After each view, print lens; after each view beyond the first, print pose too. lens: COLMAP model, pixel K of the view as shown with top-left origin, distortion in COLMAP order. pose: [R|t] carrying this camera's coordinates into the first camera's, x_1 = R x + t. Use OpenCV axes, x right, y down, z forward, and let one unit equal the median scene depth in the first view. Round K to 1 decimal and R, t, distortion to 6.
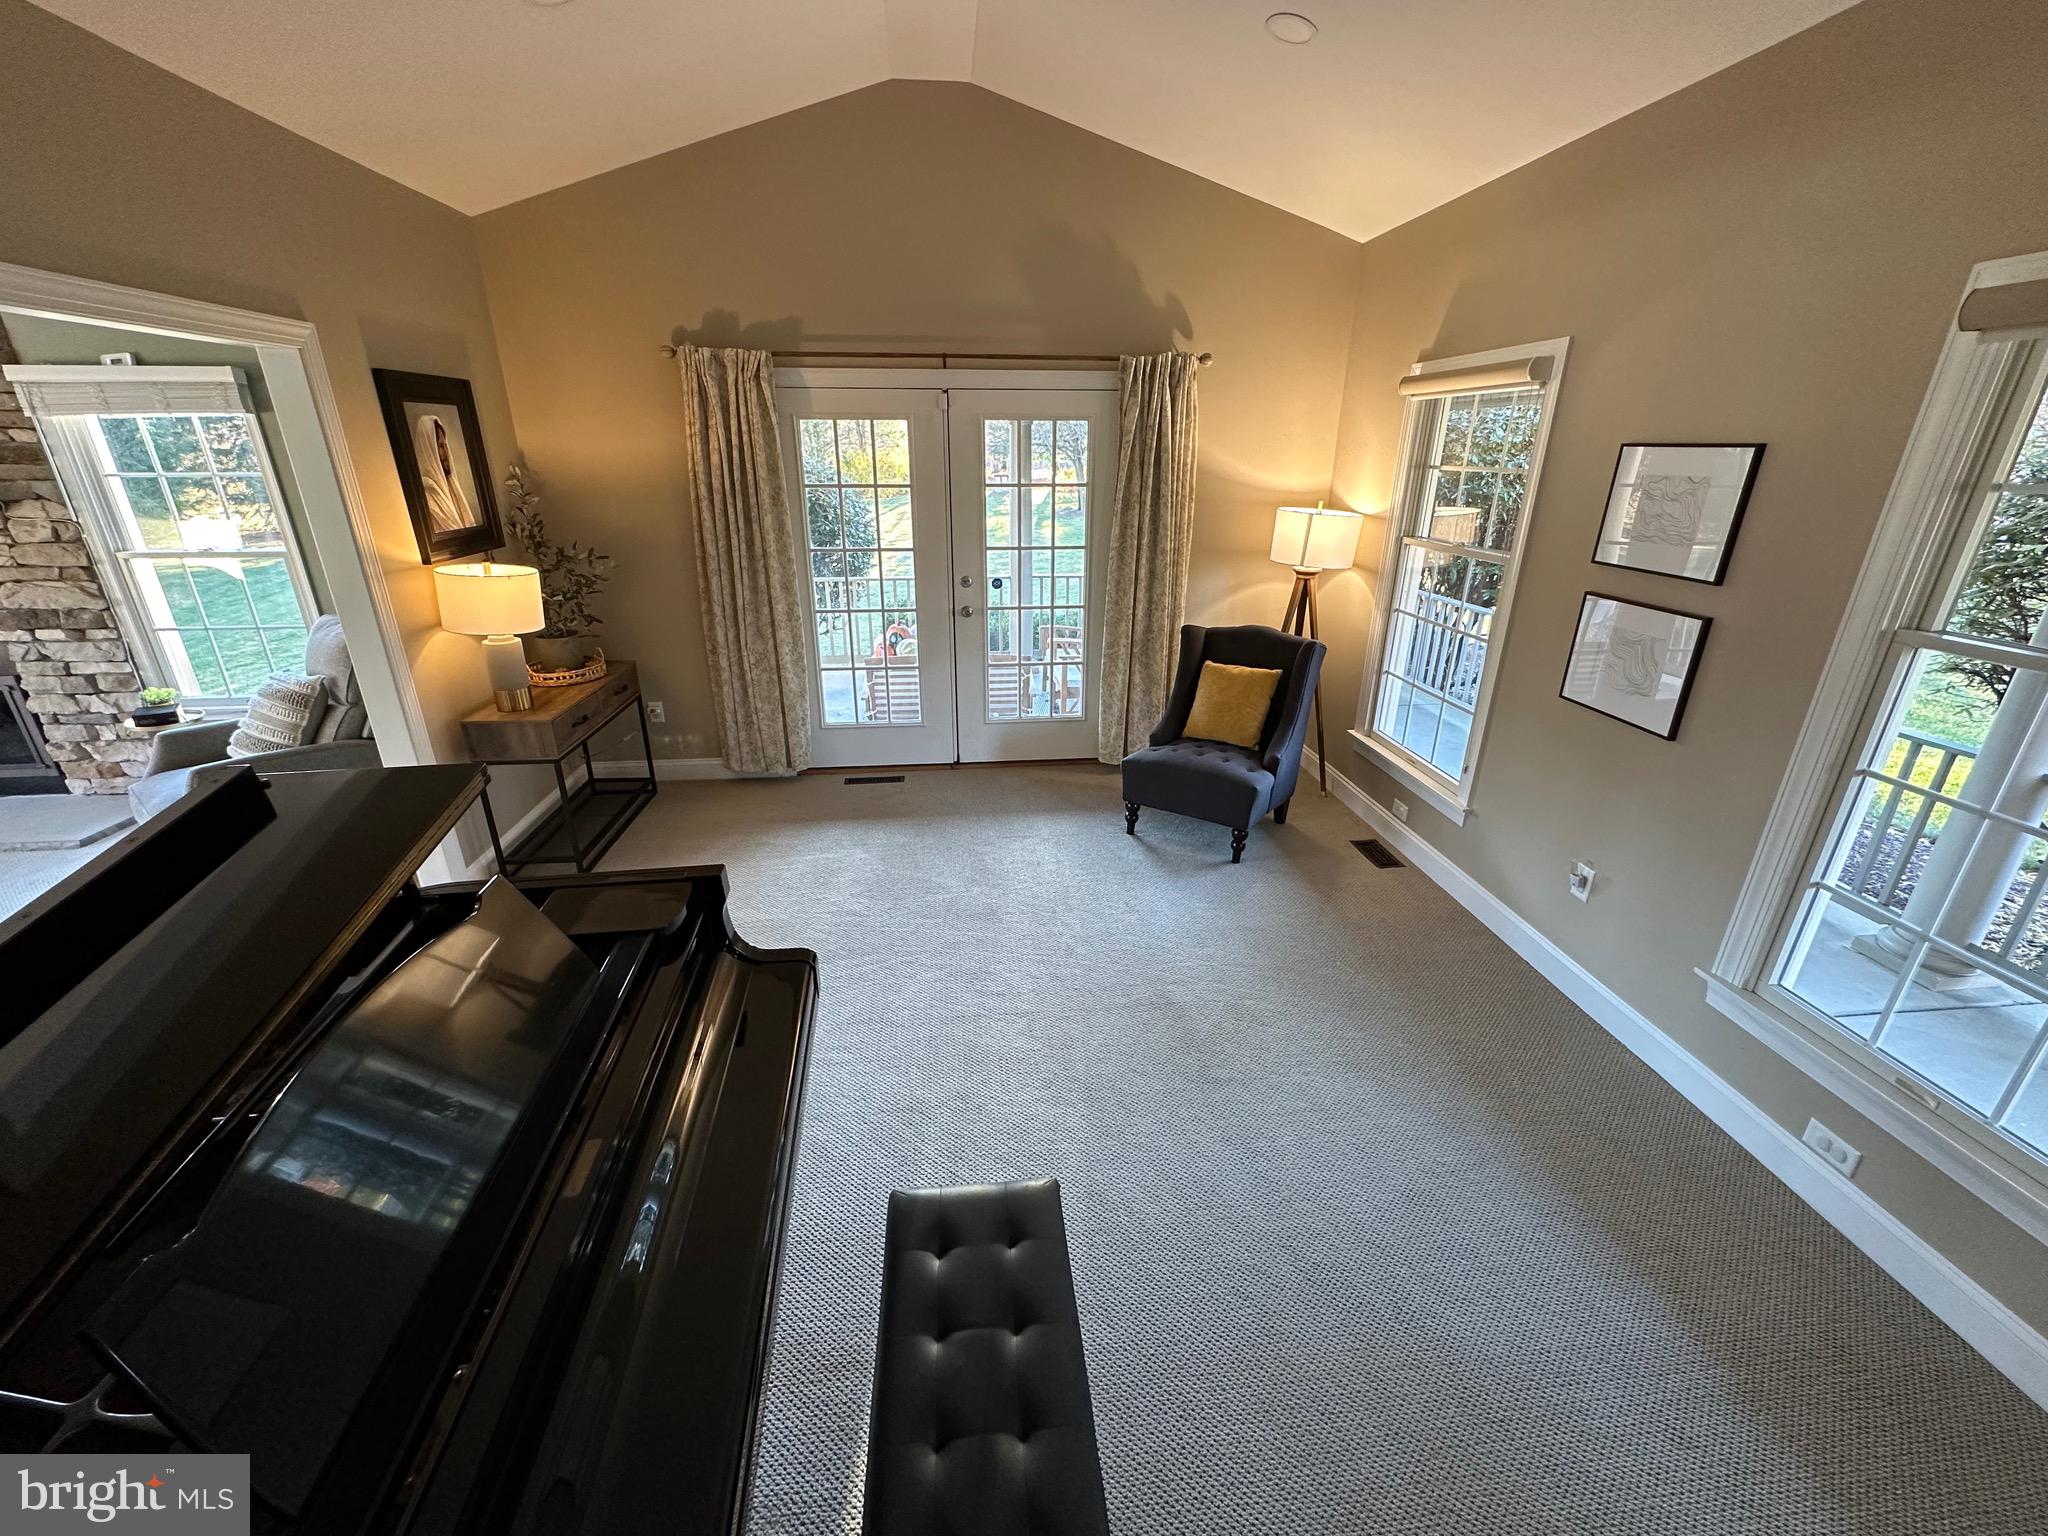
lens RADIAL K [[818.0, 0, 1022.4], [0, 818.0, 768.3], [0, 0, 1]] dist [-0.003085, 0.000762]
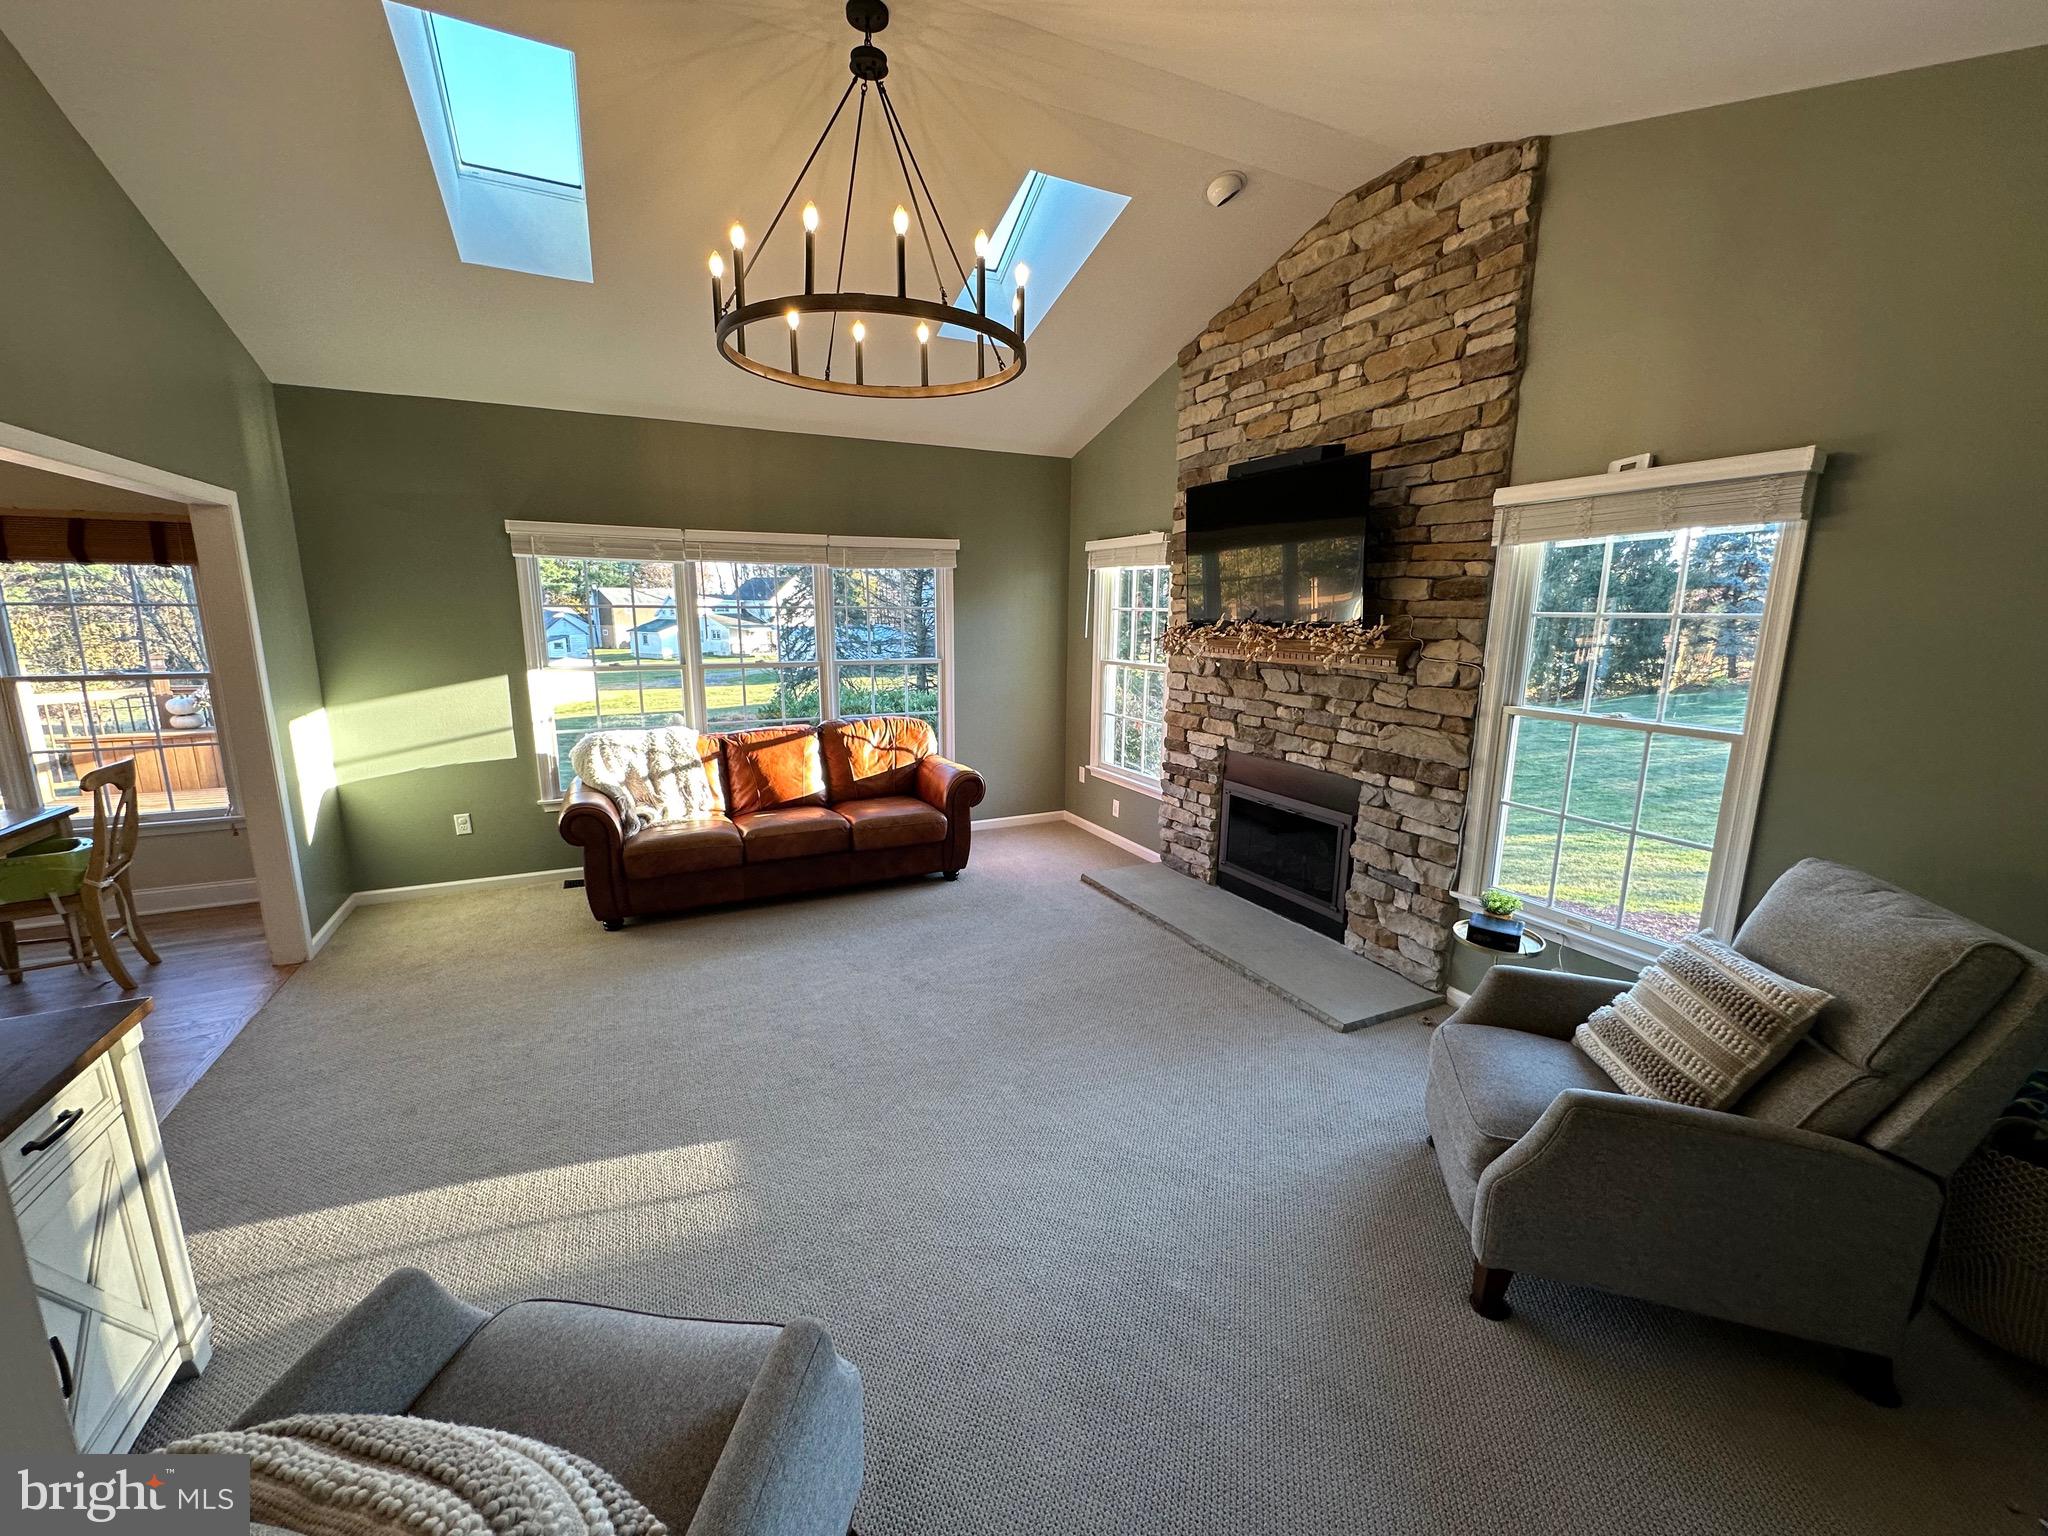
lens RADIAL K [[818.0, 0, 1025.7], [0, 818.0, 770.3], [0, 0, 1]] dist [-0.003085, 0.000762]
pose [[0.347678, 0.185030, -0.919176, -0.521372], [-0.349598, 0.935223, 0.056026, -0.085273], [0.870001, 0.301863, 0.389842, 0.293895]]
